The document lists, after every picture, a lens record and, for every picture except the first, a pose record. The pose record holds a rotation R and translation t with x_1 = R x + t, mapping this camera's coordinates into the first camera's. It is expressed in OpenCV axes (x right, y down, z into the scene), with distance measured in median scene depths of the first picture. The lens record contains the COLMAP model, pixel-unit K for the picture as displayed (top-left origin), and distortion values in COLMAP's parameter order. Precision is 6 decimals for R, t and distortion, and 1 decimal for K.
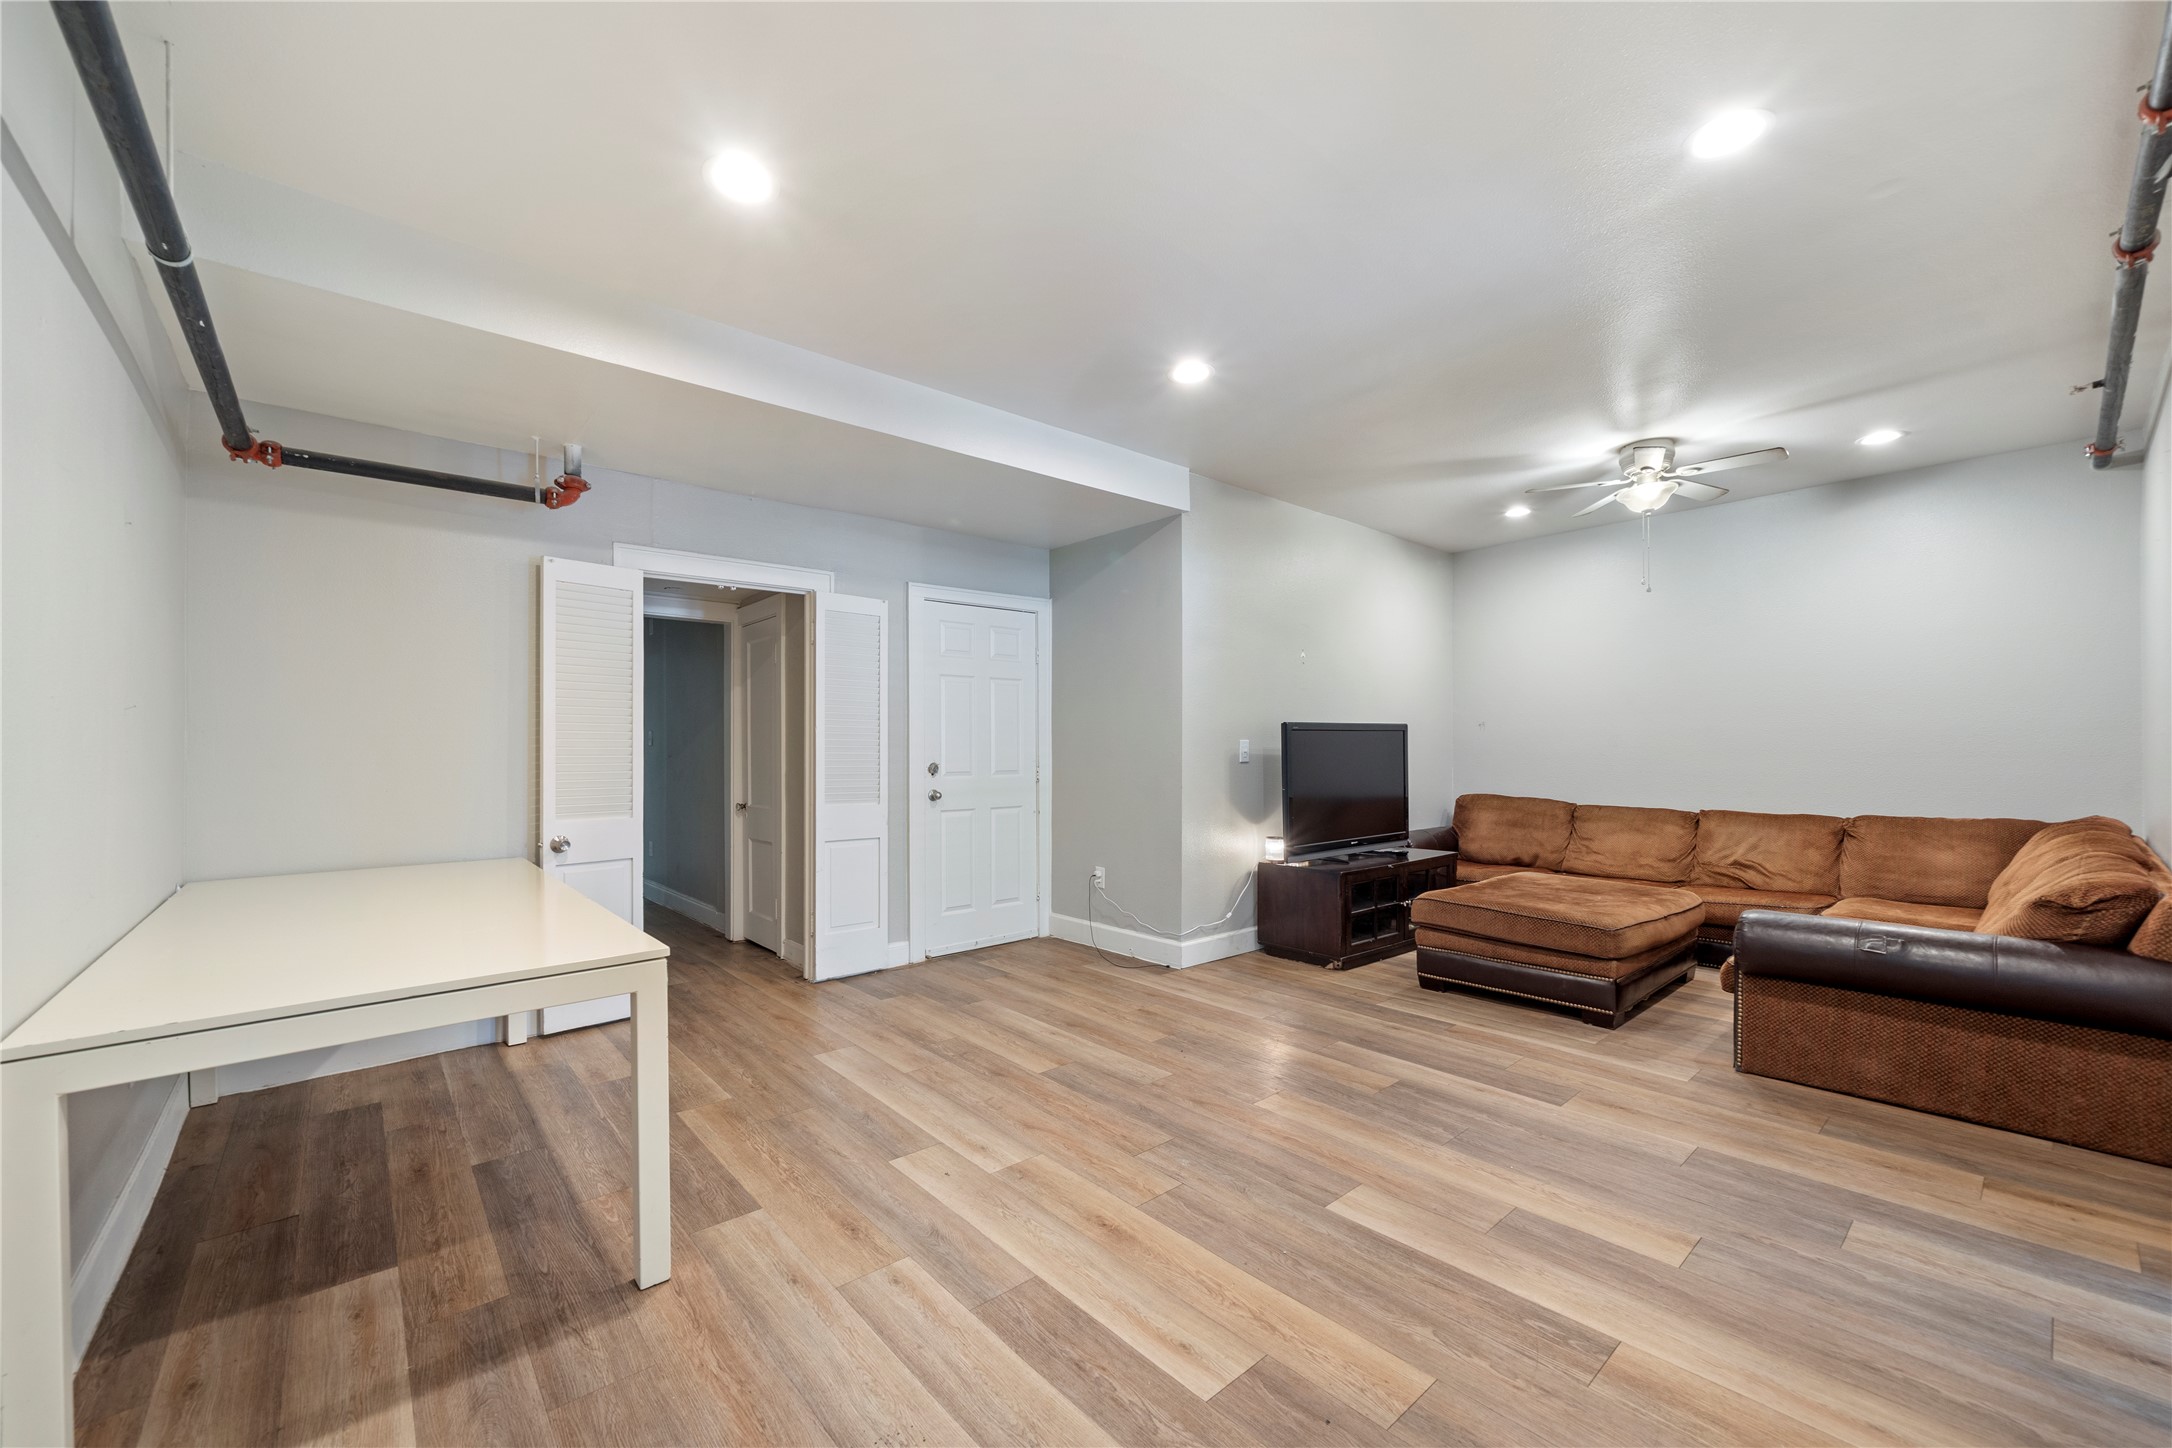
lens RADIAL K [[854.0, 0, 1079.1], [0, 854.0, 748.7], [0, 0, 1]] dist [-0.002612, 0.000051]
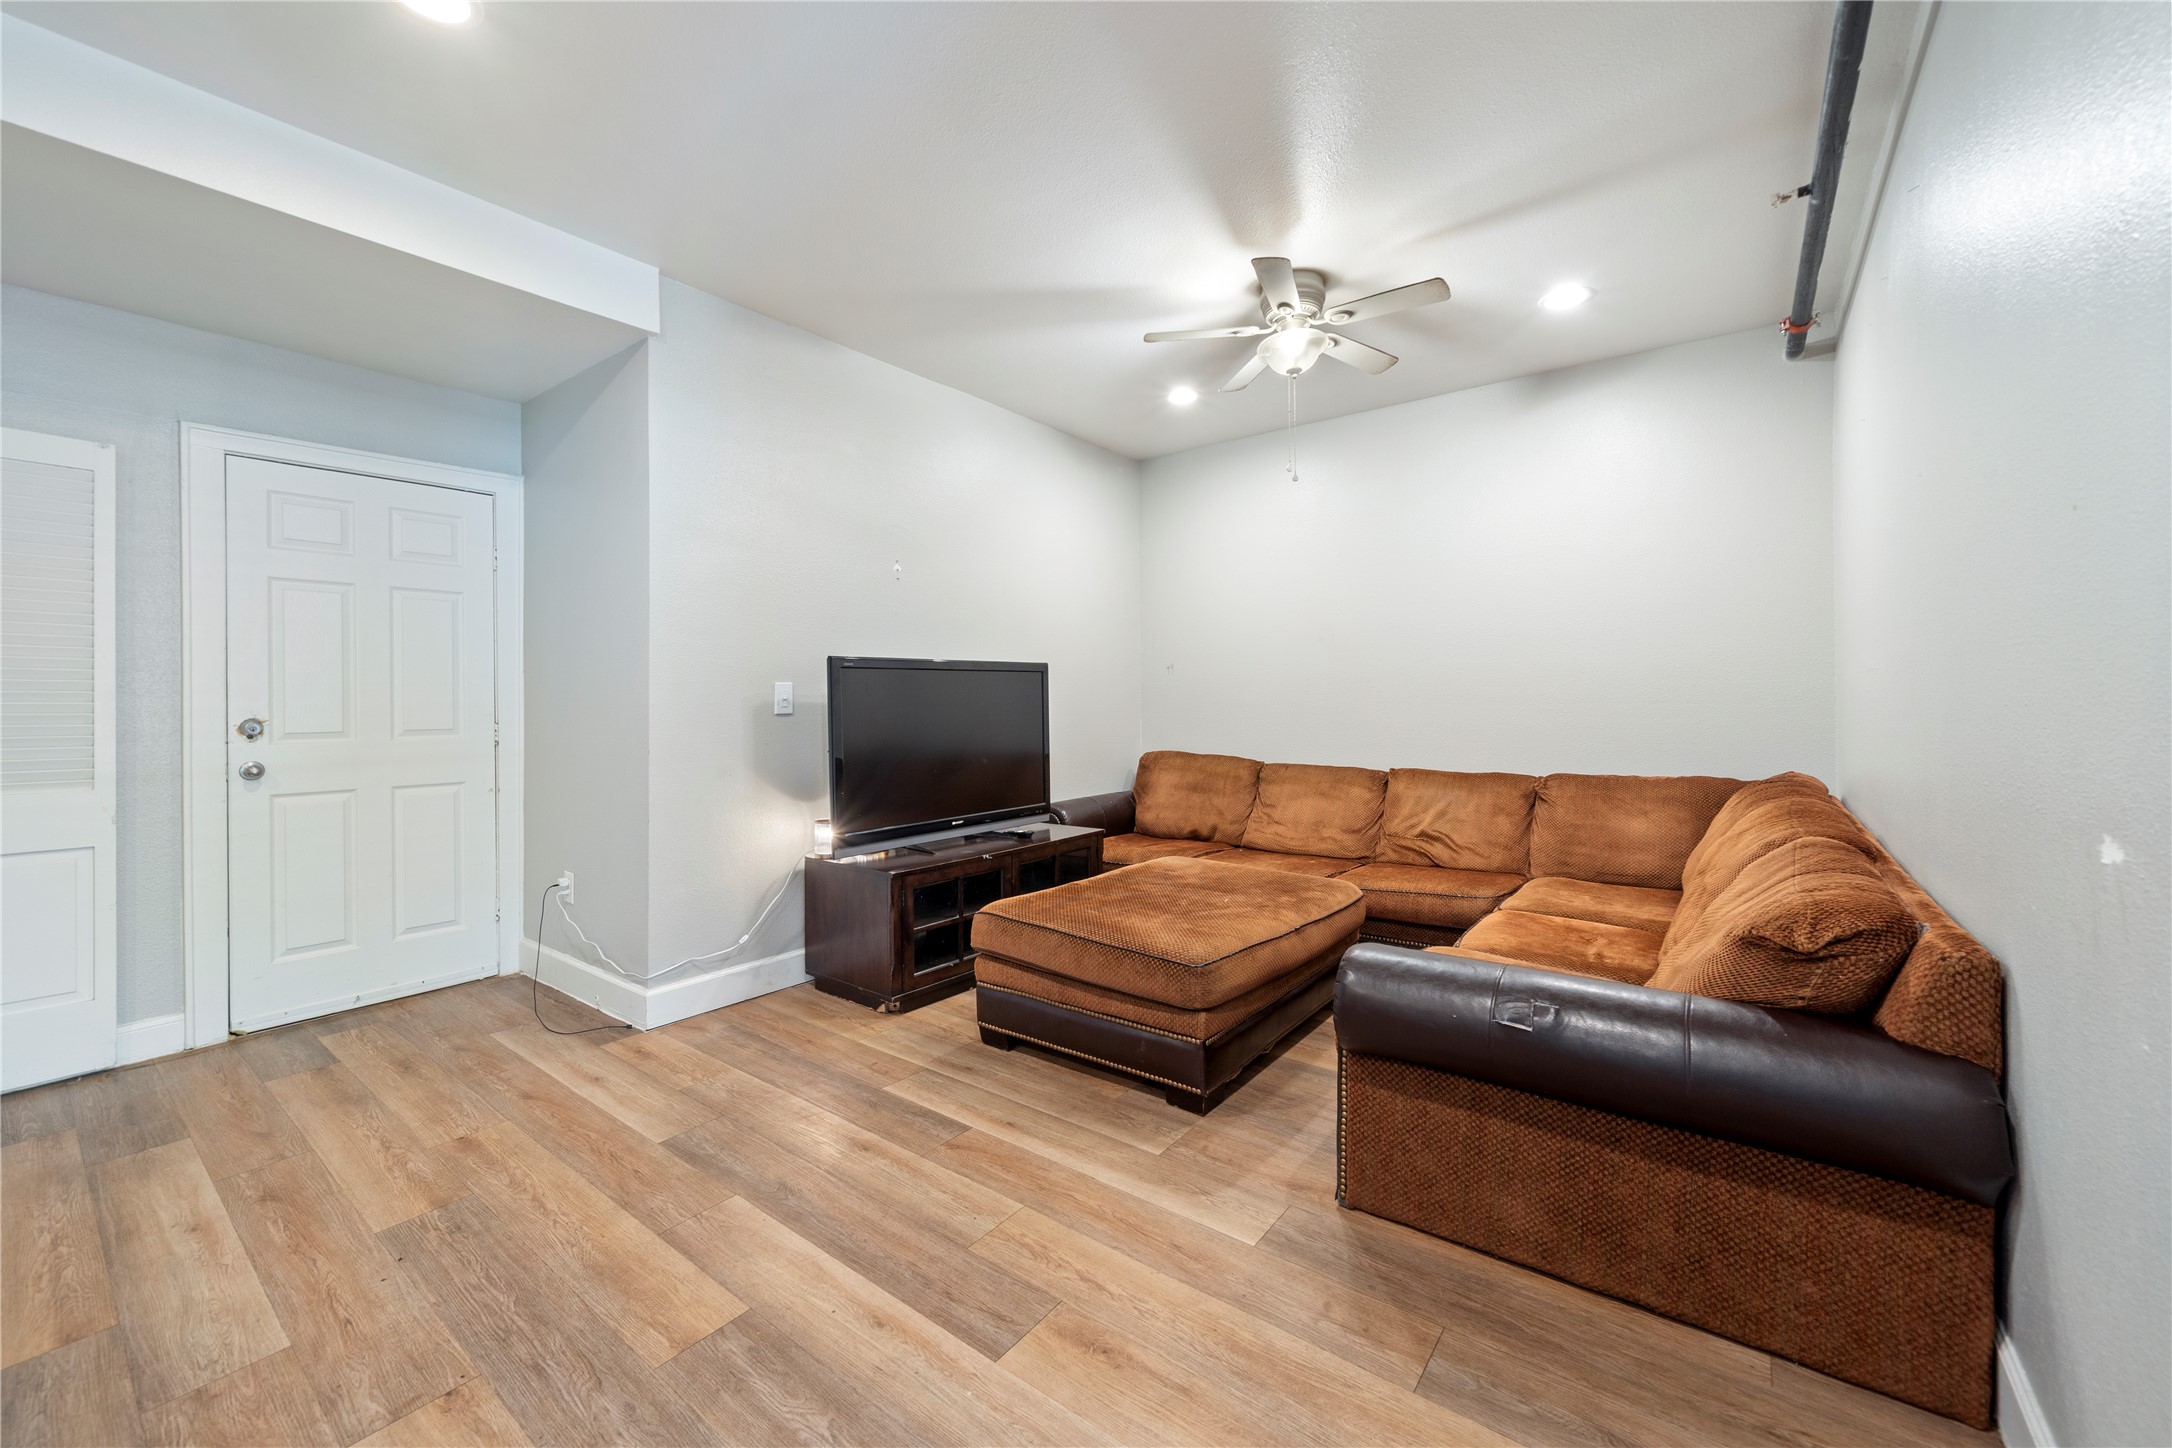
lens RADIAL K [[854.0, 0, 1082.1], [0, 854.0, 700.2], [0, 0, 1]] dist [-0.002612, 0.000051]
pose [[0.979914, -0.003454, 0.199390, 0.403824], [0.003658, 0.999993, -0.000658, 0.008077], [-0.199387, 0.001374, 0.979920, 0.371329]]
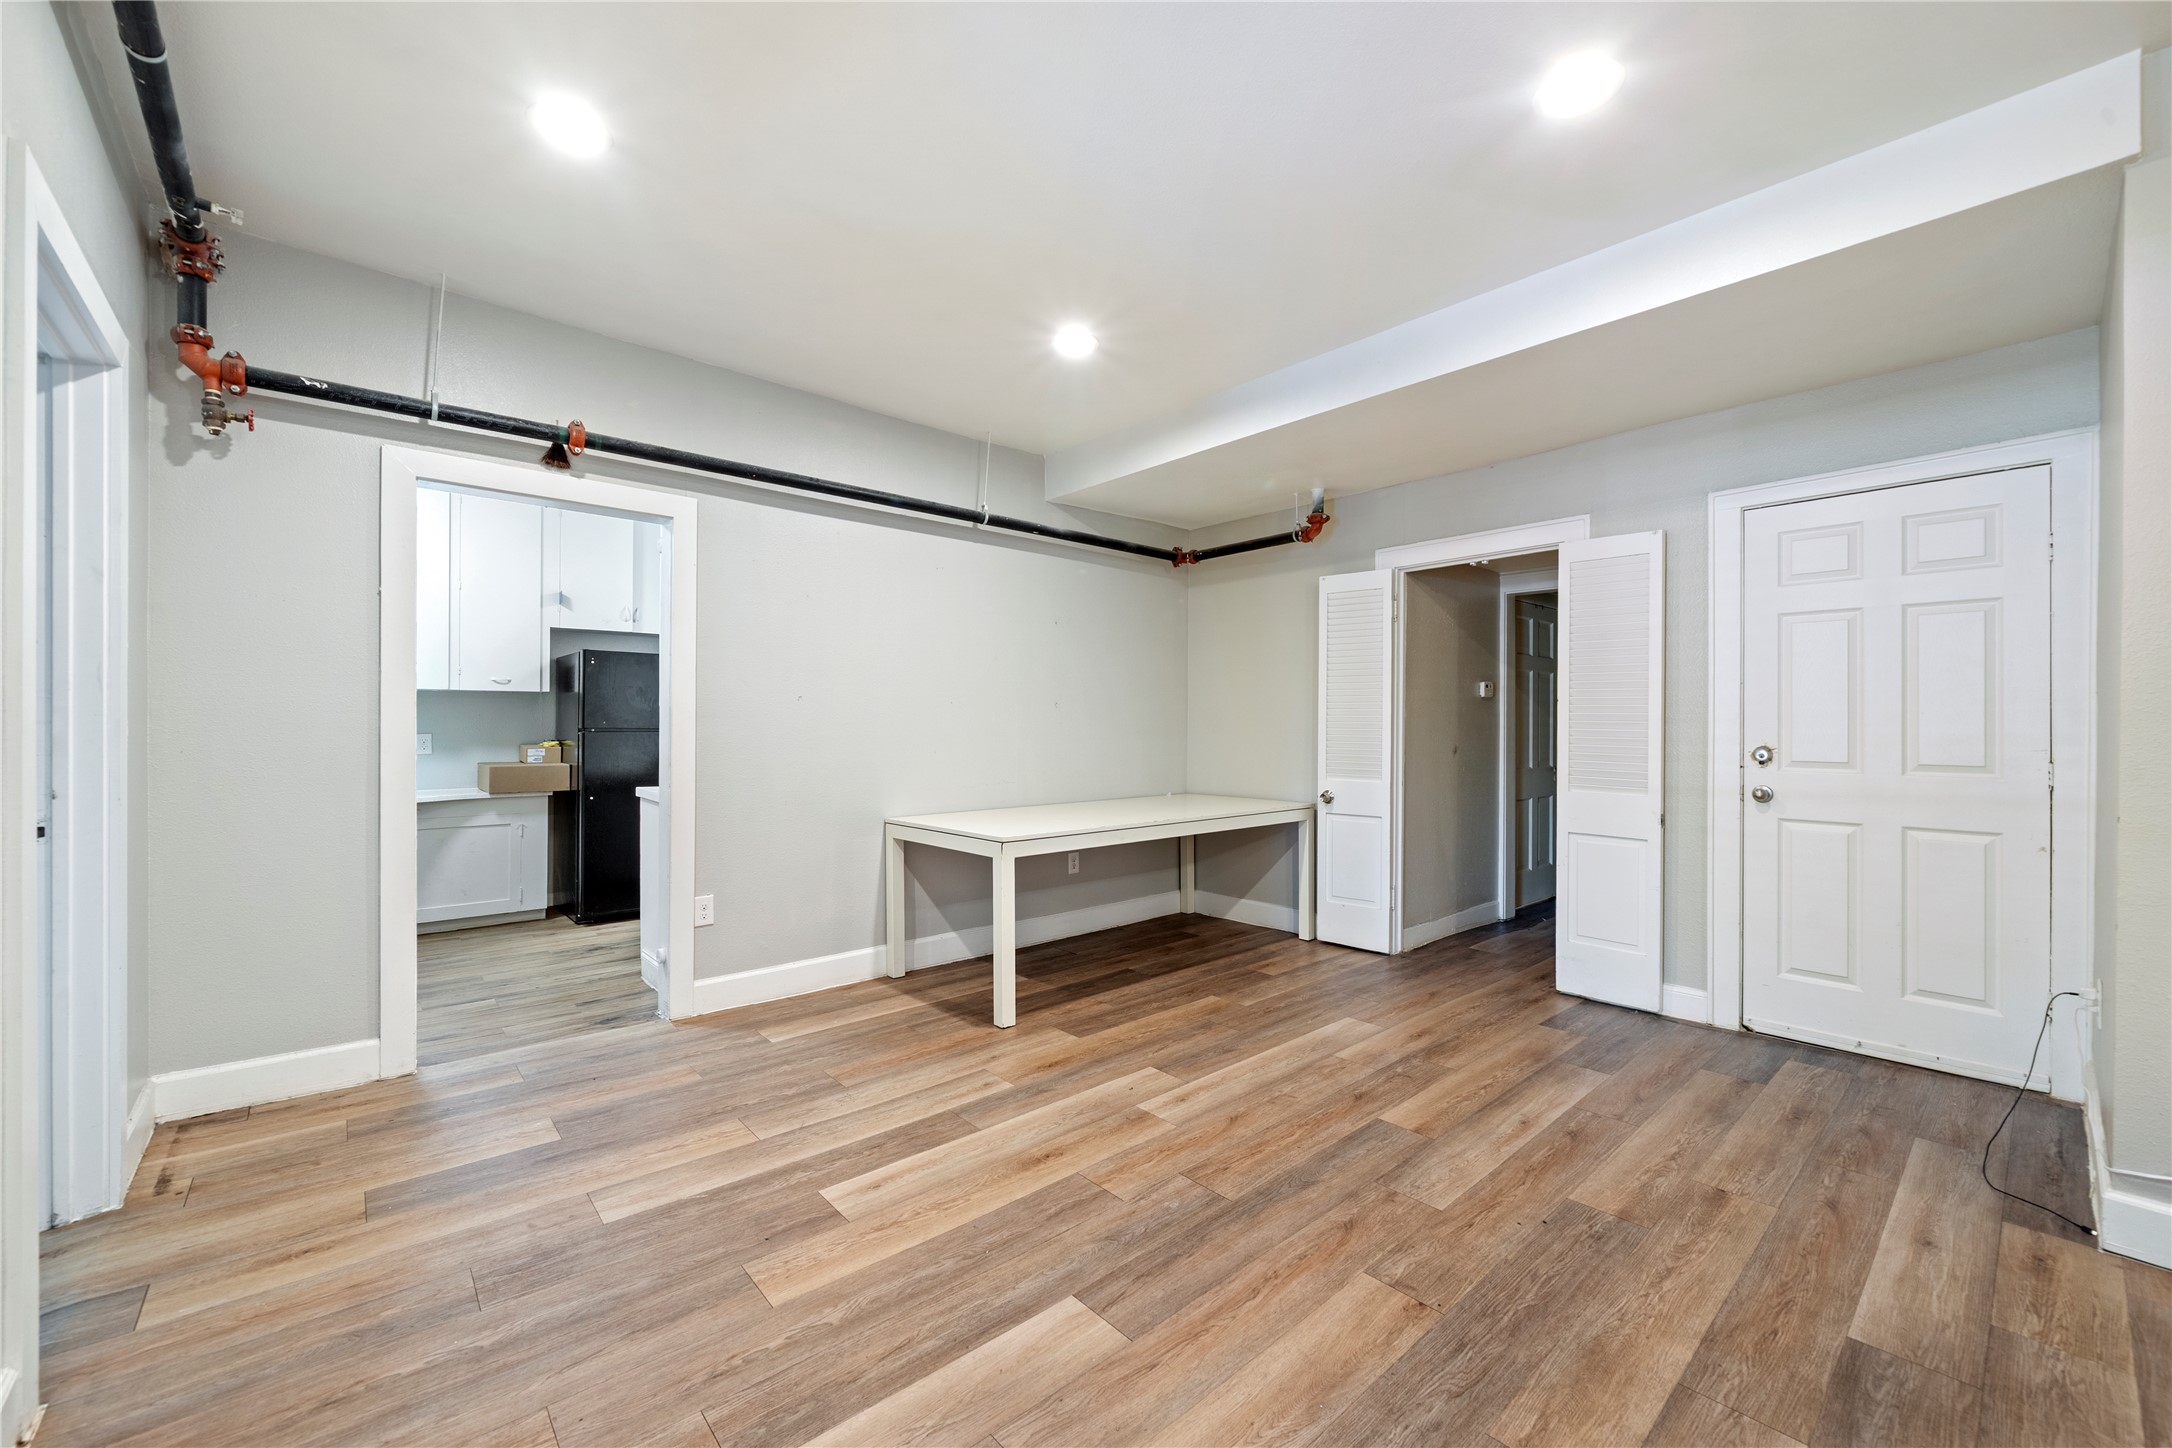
lens RADIAL K [[854.0, 0, 1096.8], [0, 854.0, 722.2], [0, 0, 1]] dist [-0.002612, 0.000051]
pose [[0.014276, 0.002732, -0.999894, 0.678478], [-0.003315, 0.999991, 0.002685, -0.003662], [0.999893, 0.003277, 0.014285, 0.627388]]
